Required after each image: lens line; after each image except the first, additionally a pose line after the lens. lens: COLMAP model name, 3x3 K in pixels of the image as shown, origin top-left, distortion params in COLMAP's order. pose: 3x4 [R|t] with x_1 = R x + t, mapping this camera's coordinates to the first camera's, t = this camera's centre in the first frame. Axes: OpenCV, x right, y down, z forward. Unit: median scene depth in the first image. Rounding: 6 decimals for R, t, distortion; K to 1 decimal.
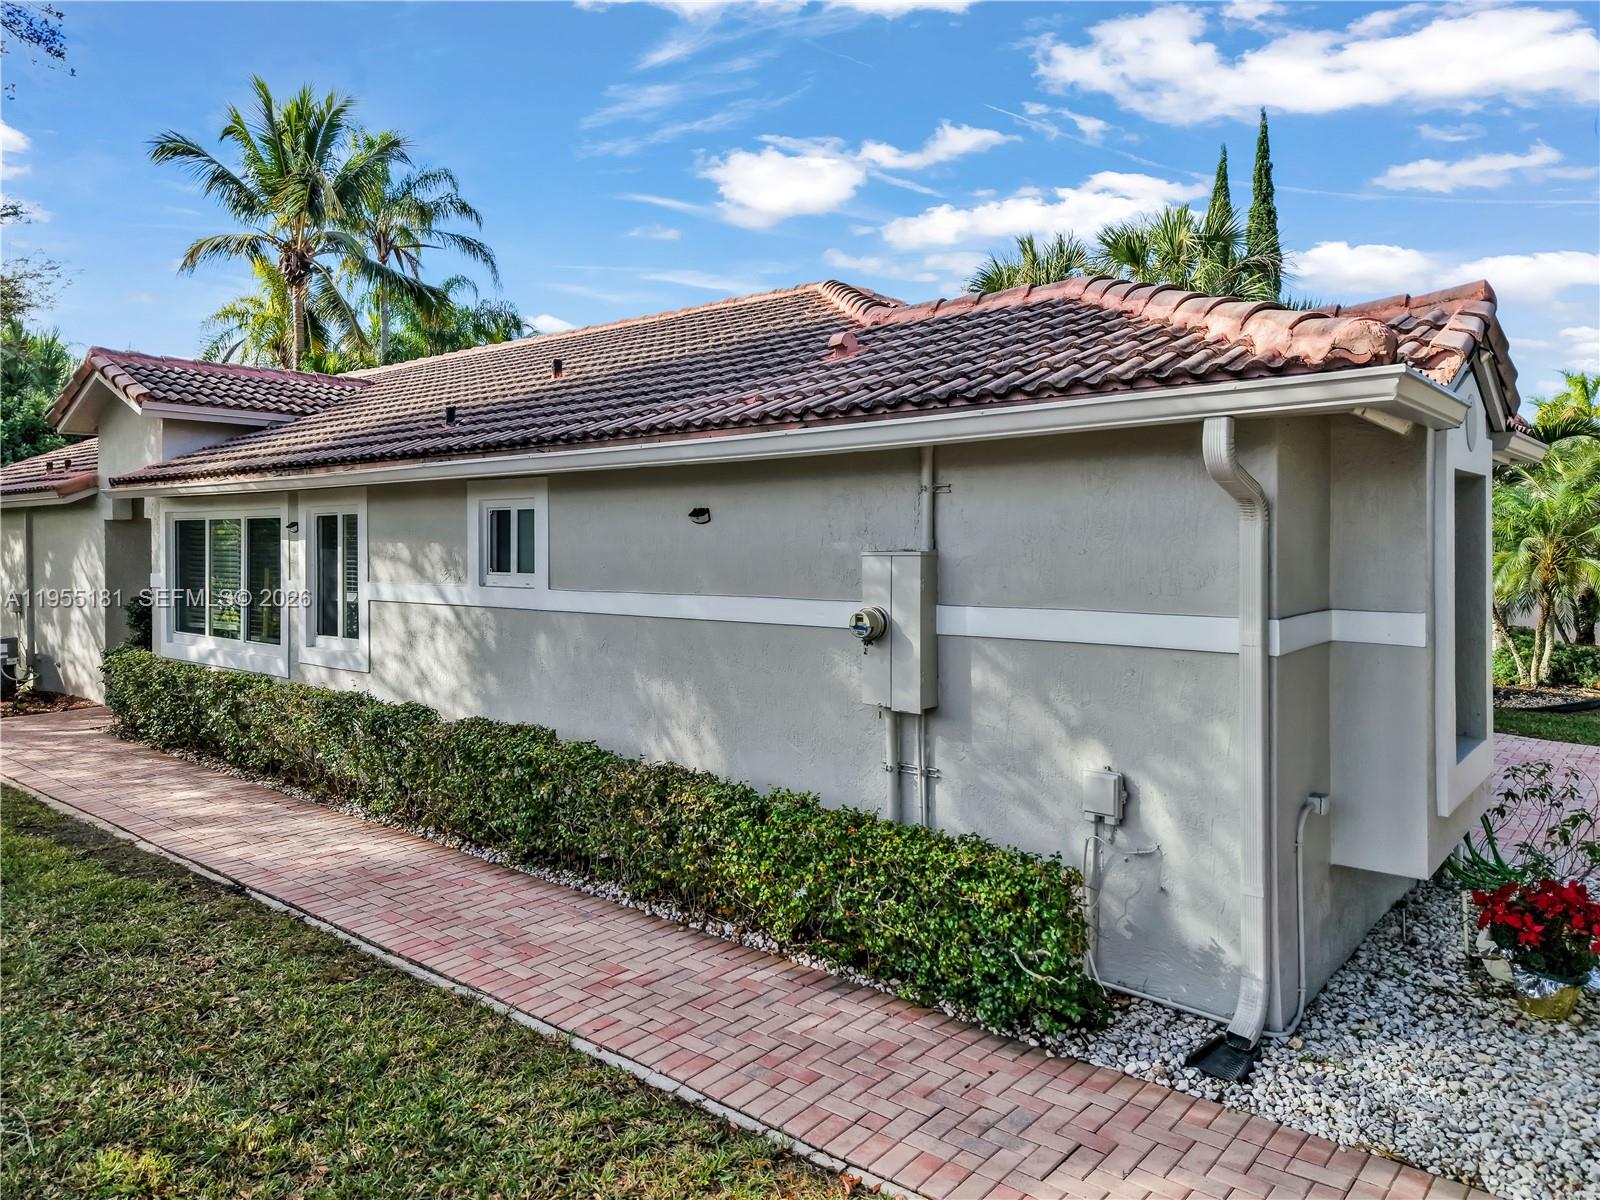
lens RADIAL K [[1100.1, 0, 800.0], [0, 1100.1, 600.0], [0, 0, 1]] dist [-0.005760, 0.000575]
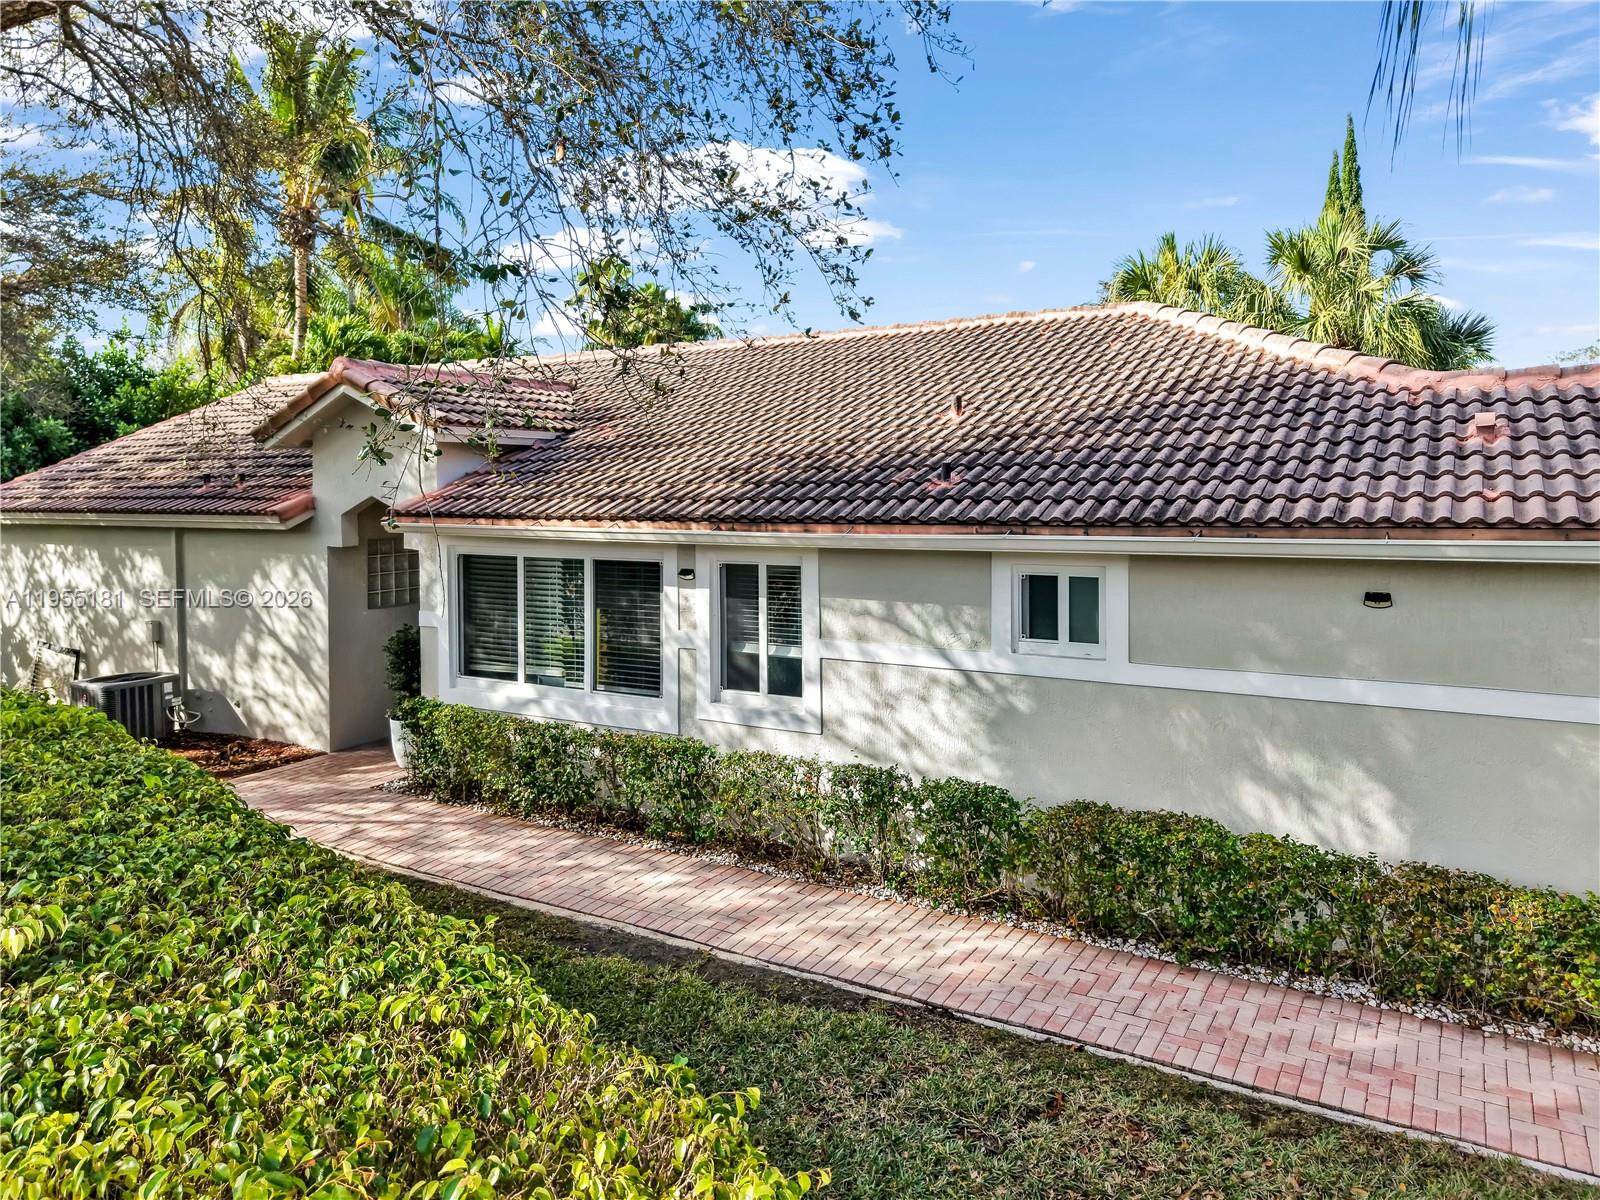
lens RADIAL K [[1108.7, 0, 799.9], [0, 1108.7, 511.6], [0, 0, 1]] dist [-0.004249, 0.002291]
pose [[0.989113, -0.018677, 0.145969, -0.579879], [0.021852, 0.999557, -0.020182, -0.113582], [-0.145527, 0.023152, 0.989083, 0.052682]]
